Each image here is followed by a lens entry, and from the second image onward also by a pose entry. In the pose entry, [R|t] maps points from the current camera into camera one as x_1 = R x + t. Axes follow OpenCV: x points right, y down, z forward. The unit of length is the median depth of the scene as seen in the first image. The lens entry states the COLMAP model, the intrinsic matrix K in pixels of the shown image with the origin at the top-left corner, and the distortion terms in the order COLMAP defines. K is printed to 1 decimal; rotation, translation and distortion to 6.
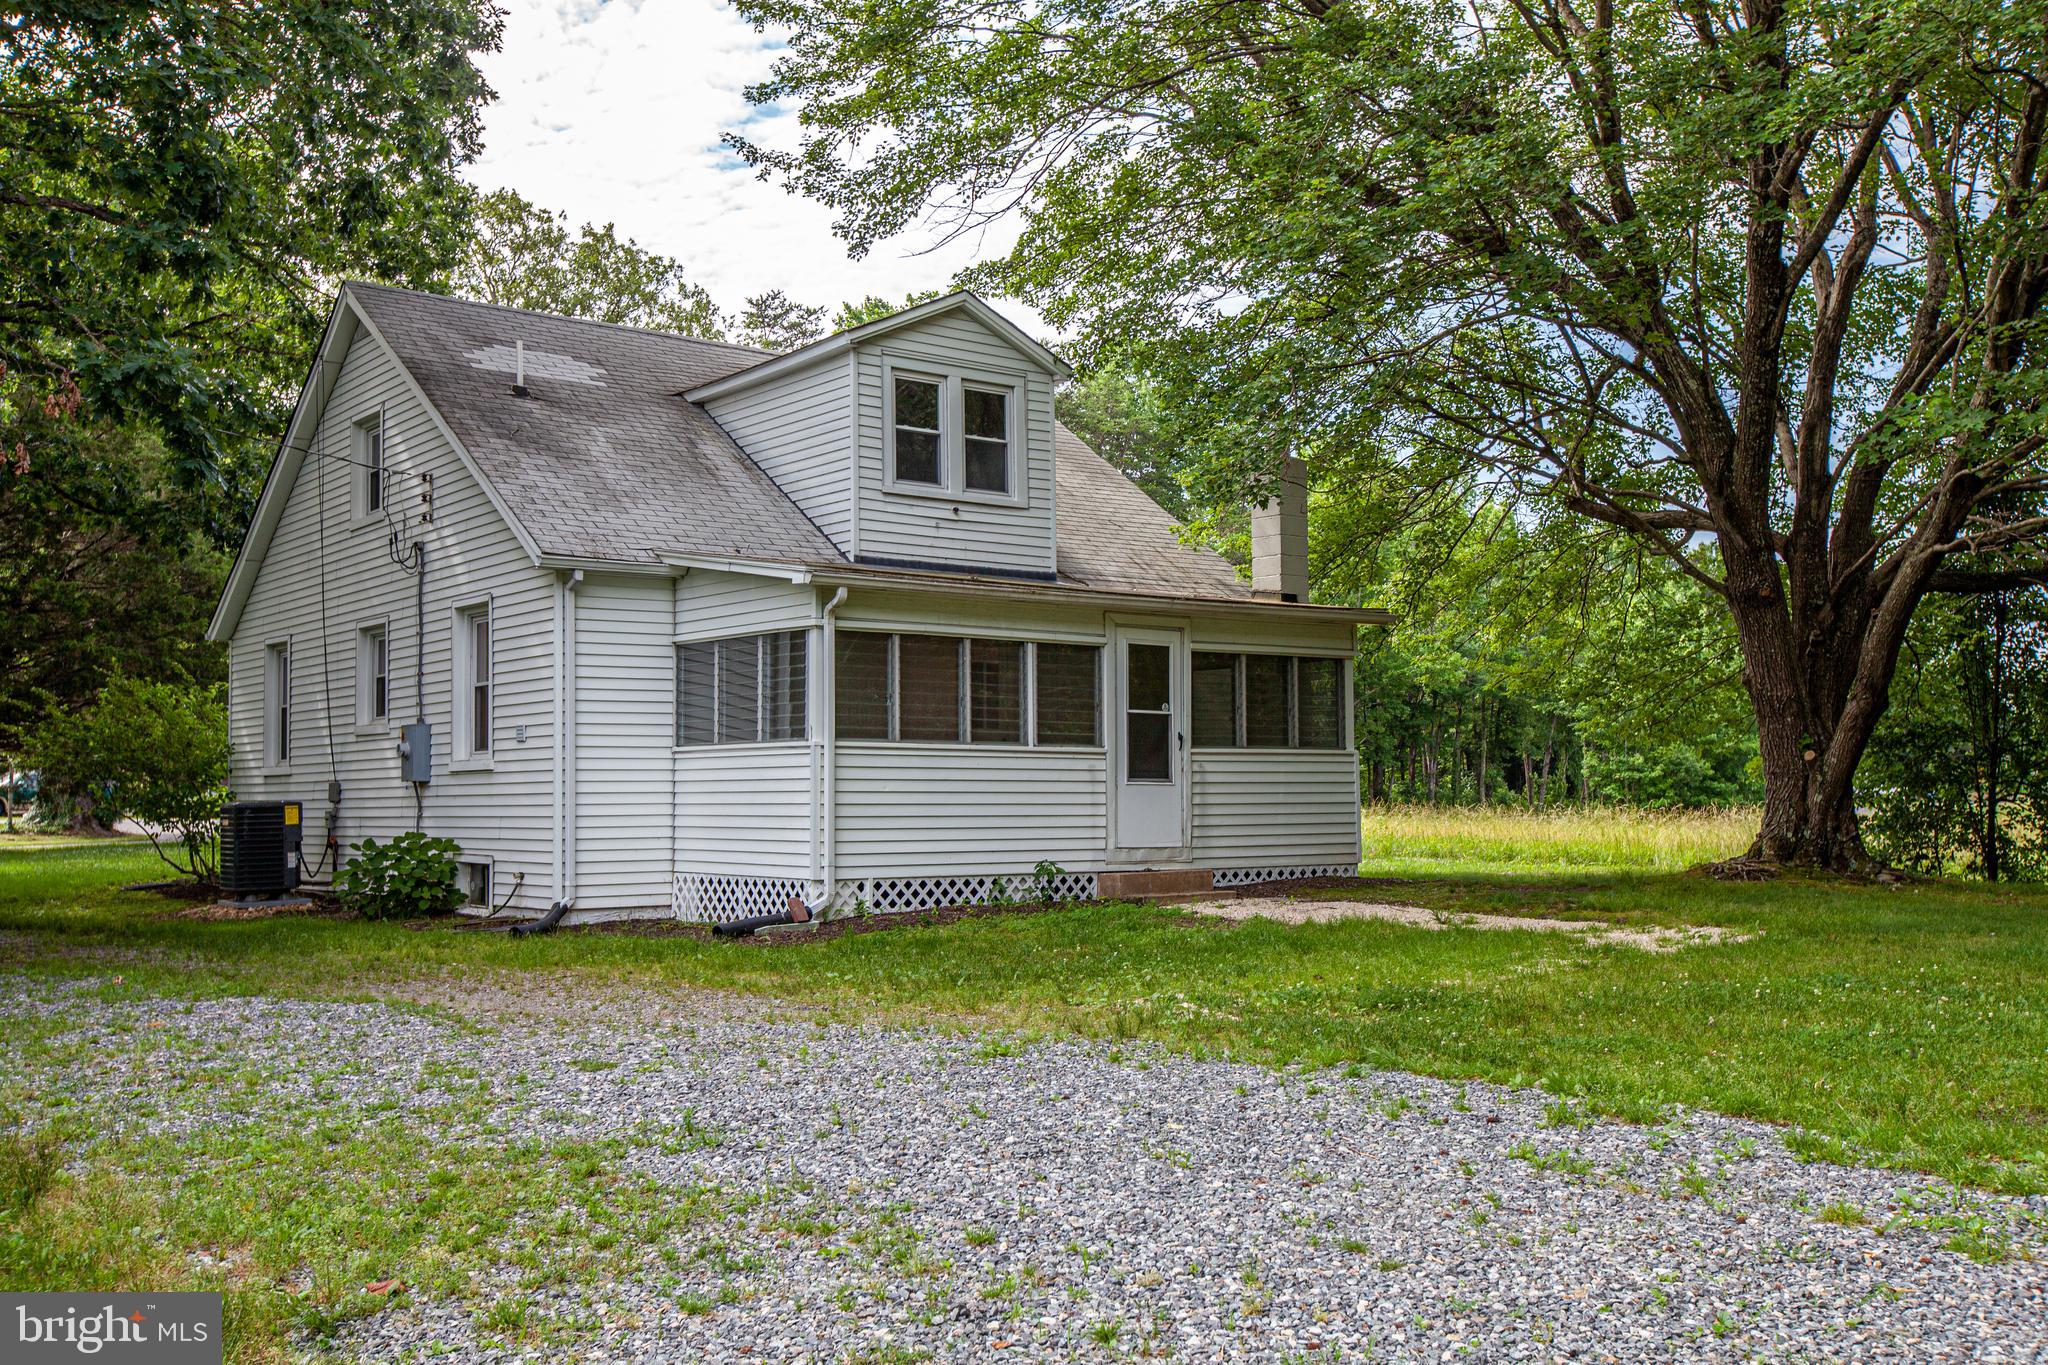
lens RADIAL K [[1975.5, 0, 1049.1], [0, 1975.5, 708.2], [0, 0, 1]] dist [0.084414, 0.000000]
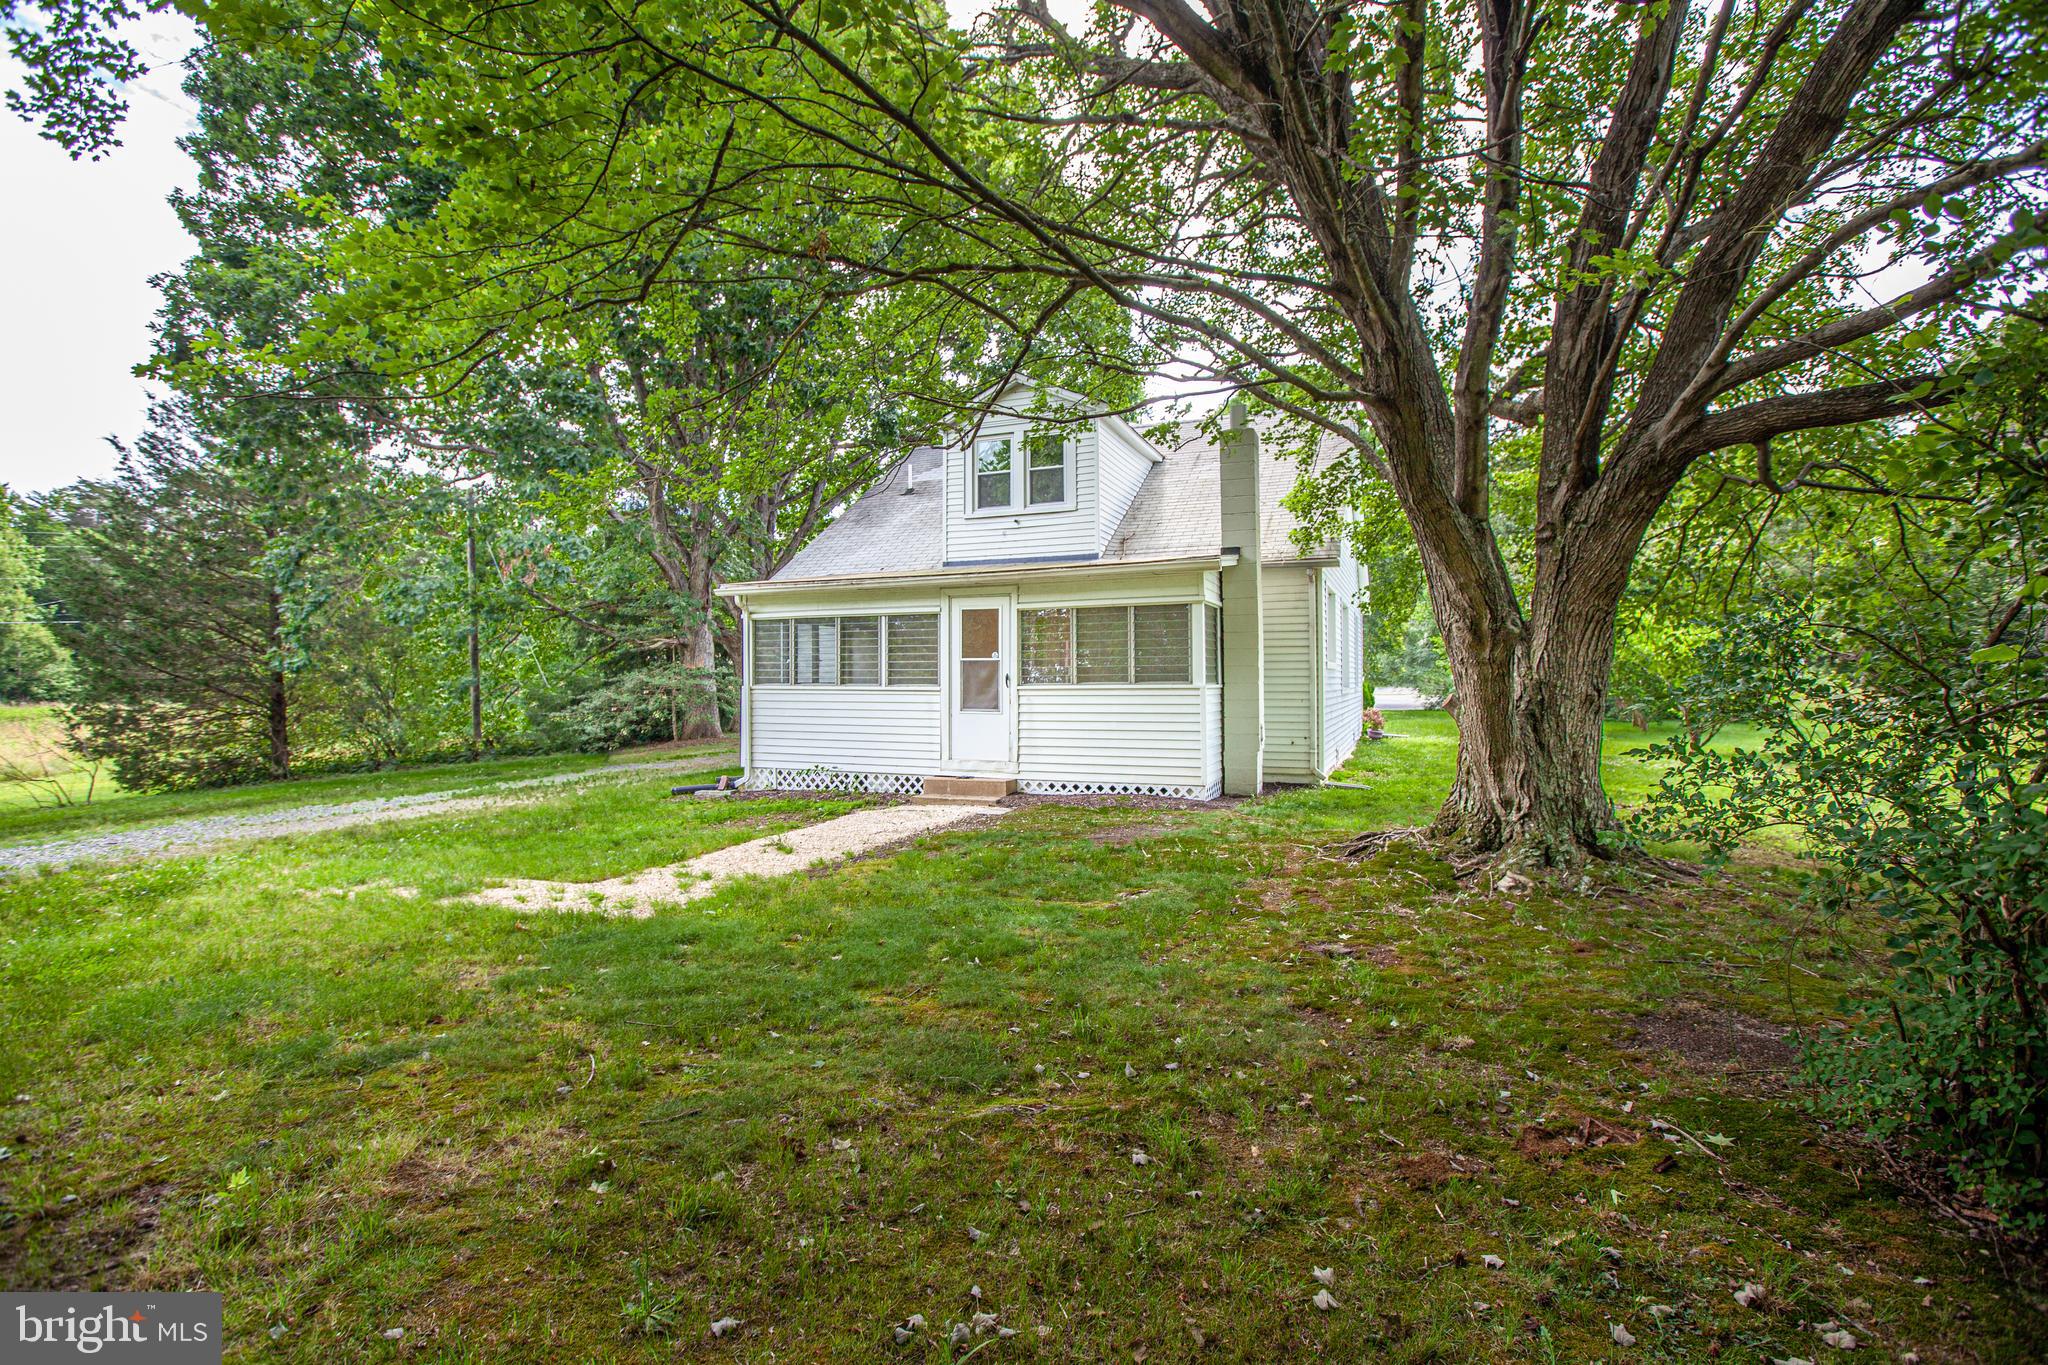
lens RADIAL K [[951.4, 0, 1018.8], [0, 951.4, 675.5], [0, 0, 1]] dist [-0.022020, 0.009039]
pose [[0.477617, -0.001903, -0.878566, 0.634515], [0.040992, 0.998957, 0.020120, 0.000813], [0.877612, -0.045624, 0.477196, 0.719263]]
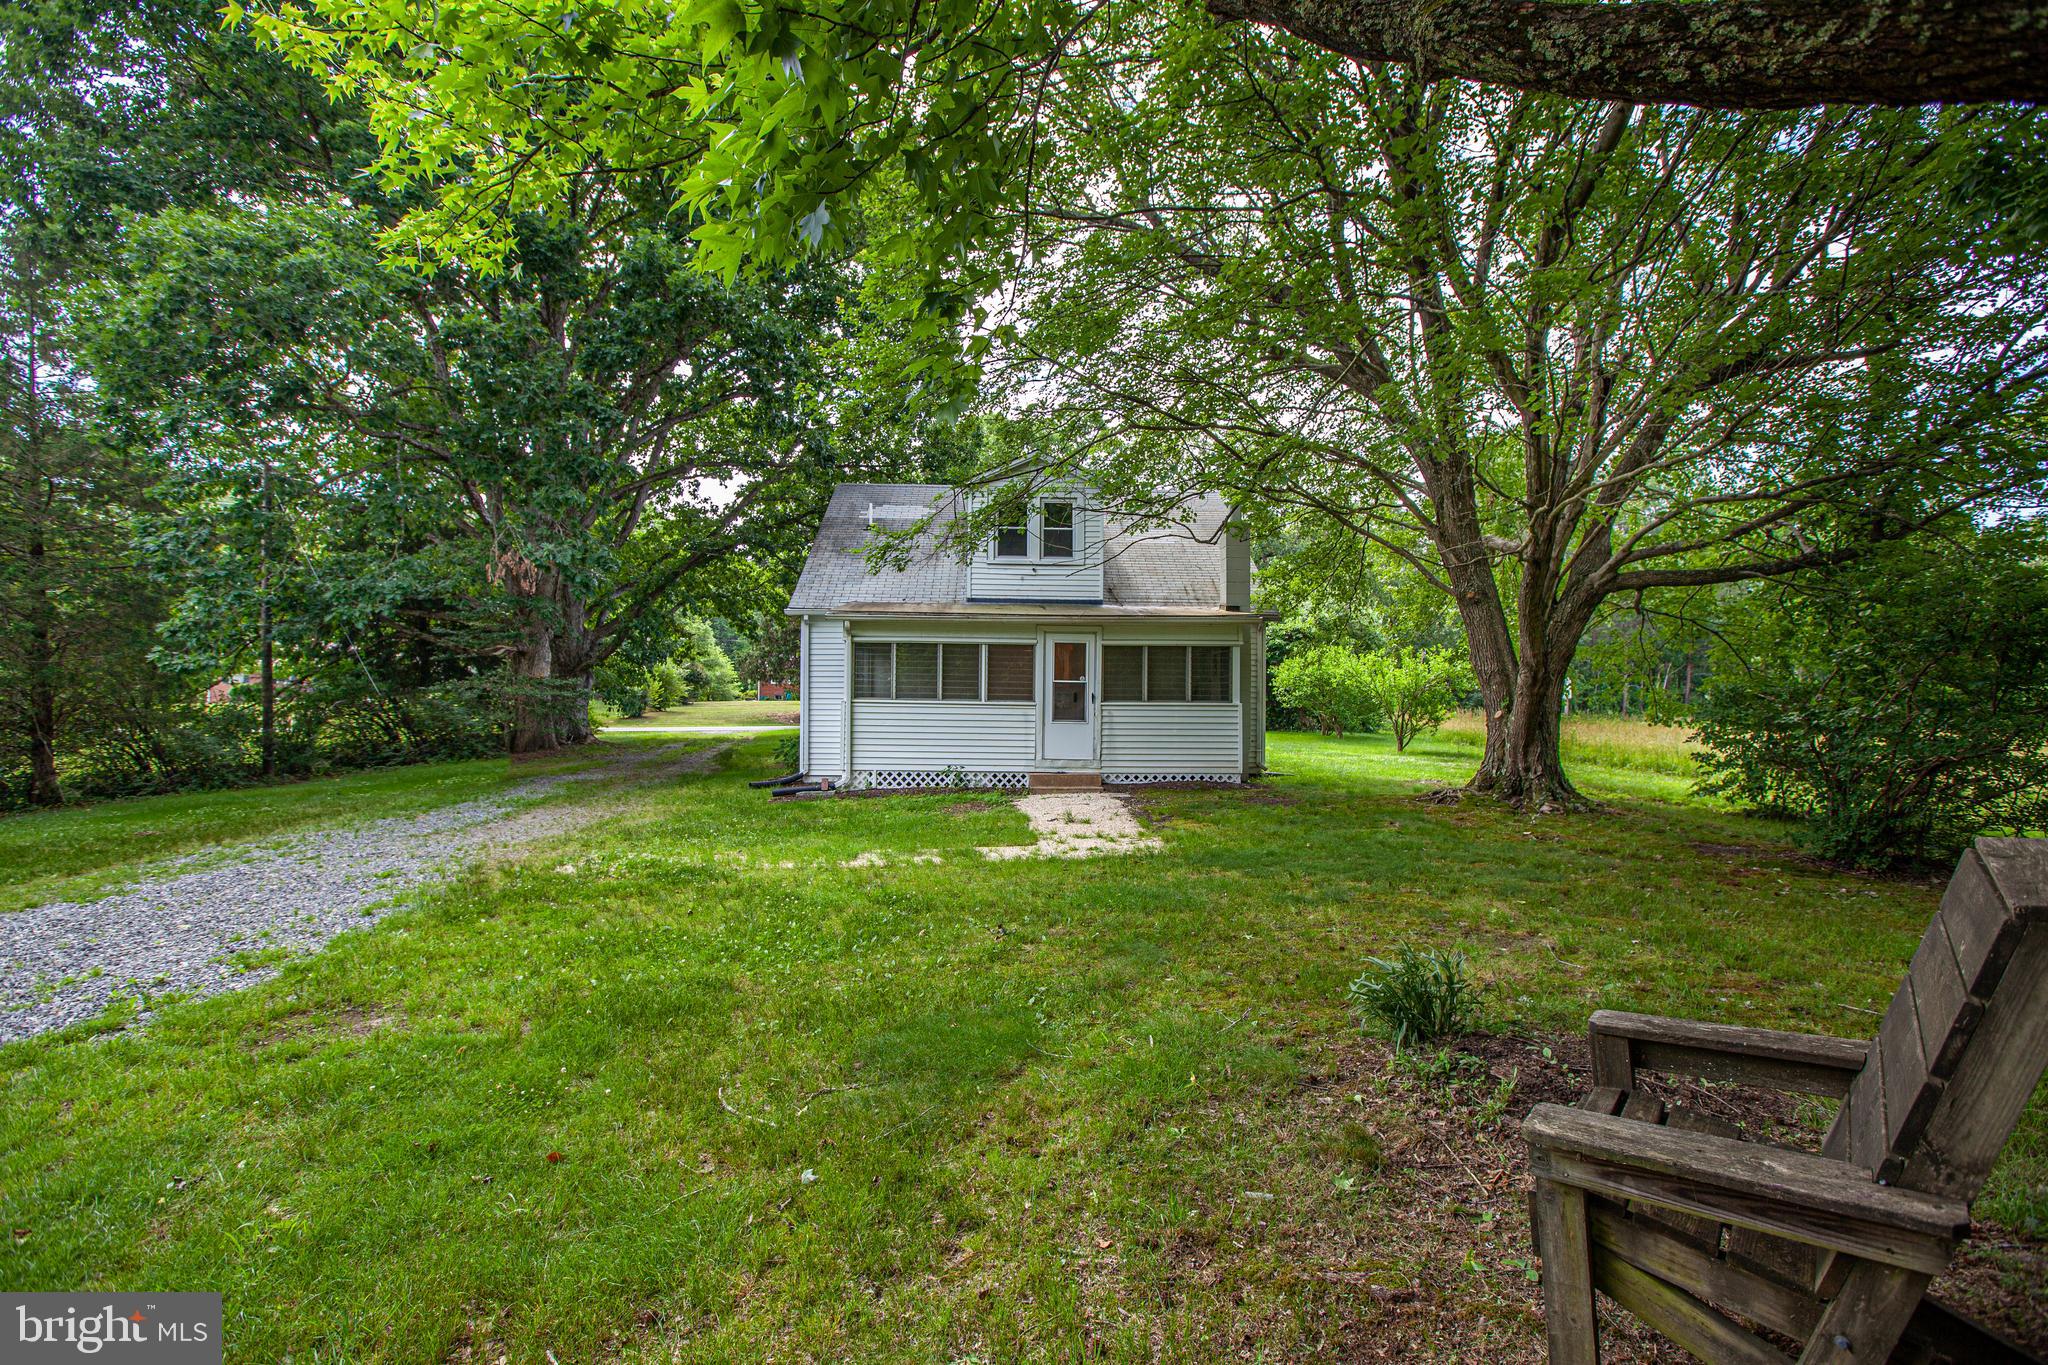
lens RADIAL K [[951.4, 0, 1030.1], [0, 951.4, 680.8], [0, 0, 1]] dist [-0.022020, 0.009039]
pose [[0.804521, 0.003642, -0.593913, 0.521177], [0.012015, 0.999677, 0.022405, -0.017990], [0.593803, -0.025161, 0.804217, 0.310752]]
